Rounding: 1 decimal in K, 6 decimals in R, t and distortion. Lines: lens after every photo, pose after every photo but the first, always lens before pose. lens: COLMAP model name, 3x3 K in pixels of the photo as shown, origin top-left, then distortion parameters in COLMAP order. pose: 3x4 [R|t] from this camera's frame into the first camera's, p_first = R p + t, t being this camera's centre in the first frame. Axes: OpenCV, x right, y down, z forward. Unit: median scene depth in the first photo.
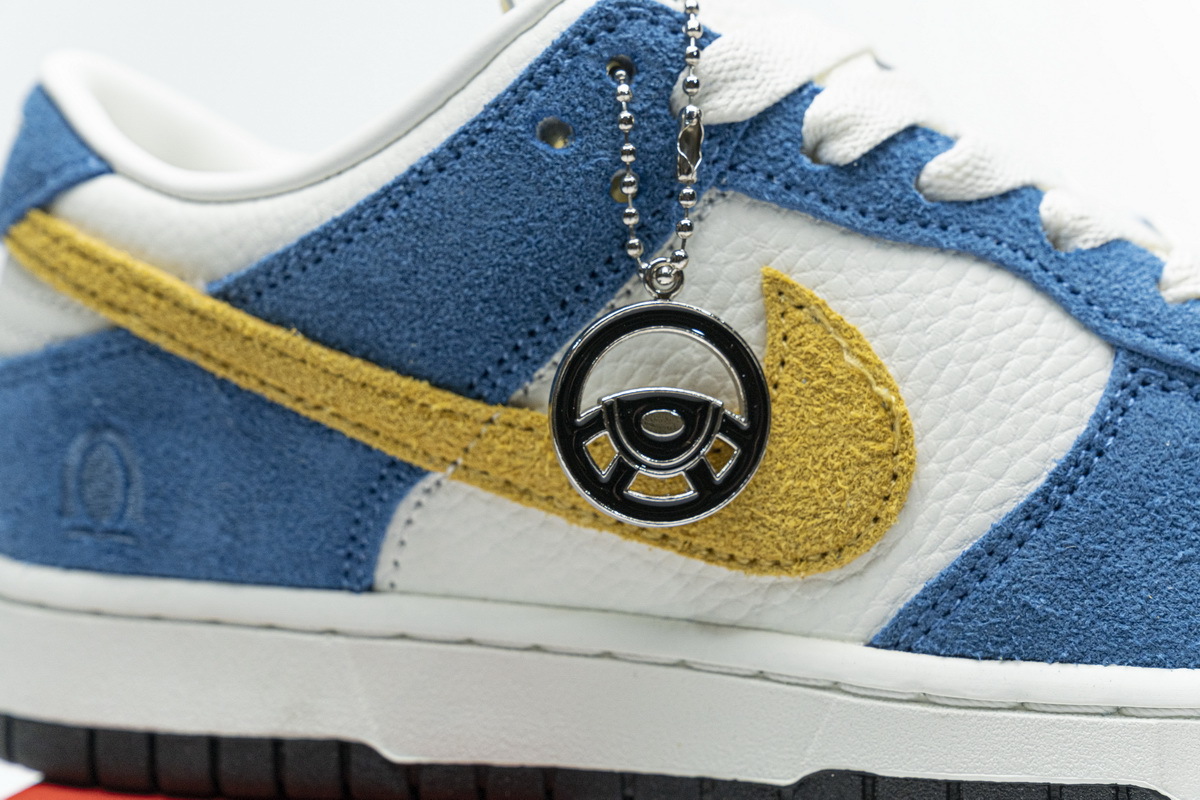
lens RADIAL K [[2331.7, 0, 600.0], [0, 2331.7, 400.0], [0, 0, 1]] dist [0.010490, -0.046820]
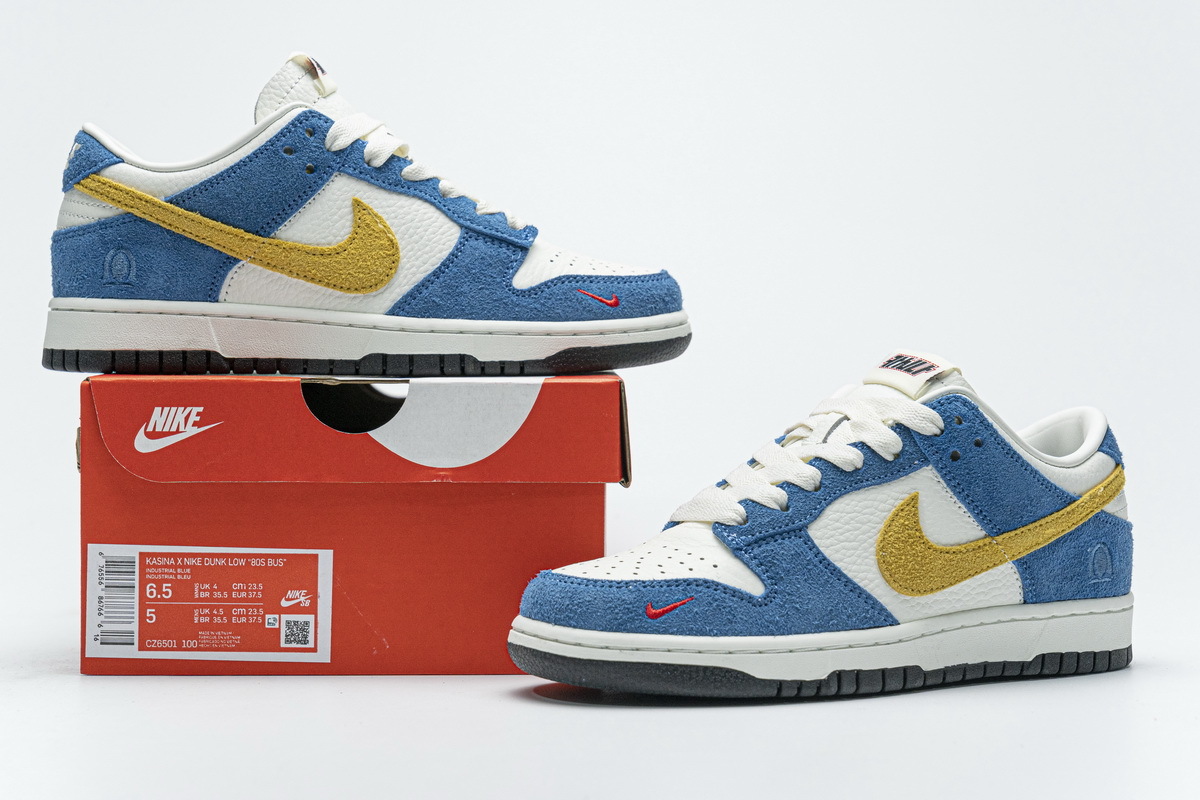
lens RADIAL K [[2212.6, 0, 600.0], [0, 2212.6, 400.0], [0, 0, 1]] dist [0.010094, -0.111498]
pose [[0.964741, 0.024918, 0.262017, -0.380777], [-0.003879, 0.996746, -0.080507, 0.451826], [-0.263171, 0.076652, 0.961699, -1.928046]]
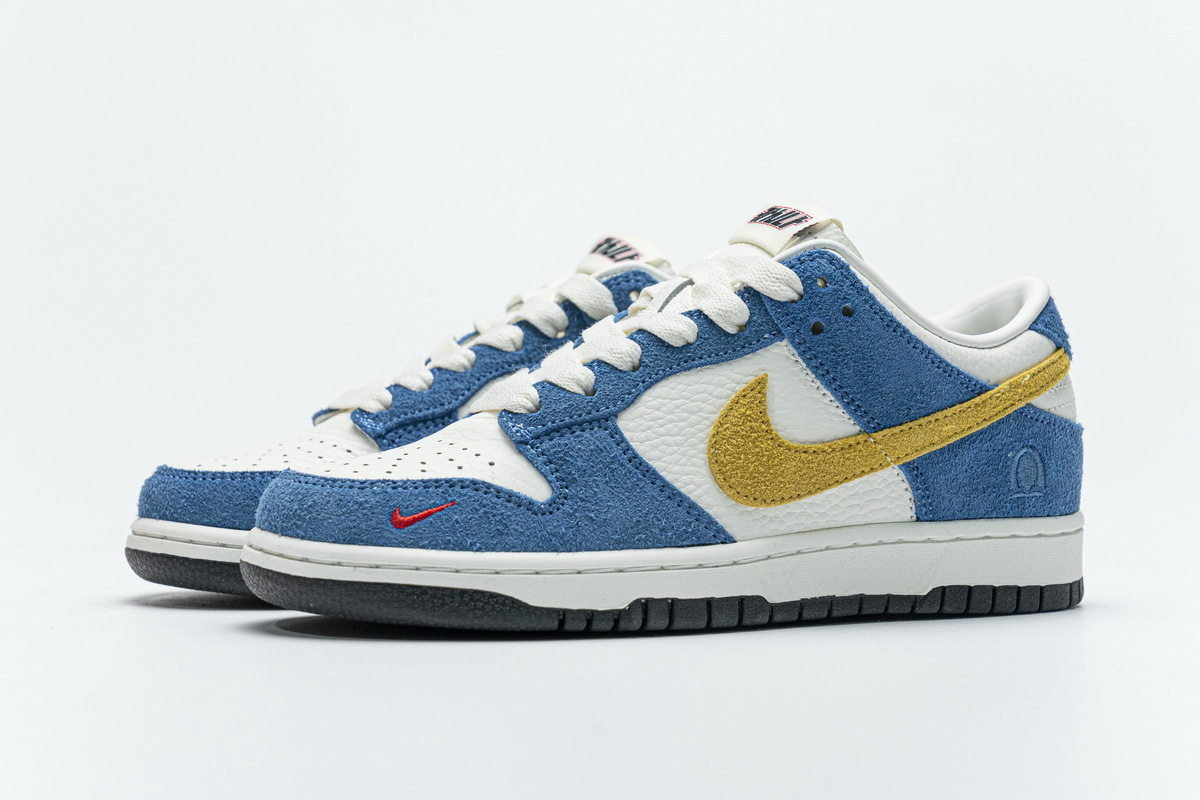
lens RADIAL K [[2331.7, 0, 600.0], [0, 2331.7, 400.0], [0, 0, 1]] dist [0.010490, -0.046820]
pose [[0.986403, 0.027022, 0.162106, 0.266095], [-0.015895, 0.997452, -0.069549, 0.536009], [-0.163572, 0.066027, 0.984319, -1.527175]]
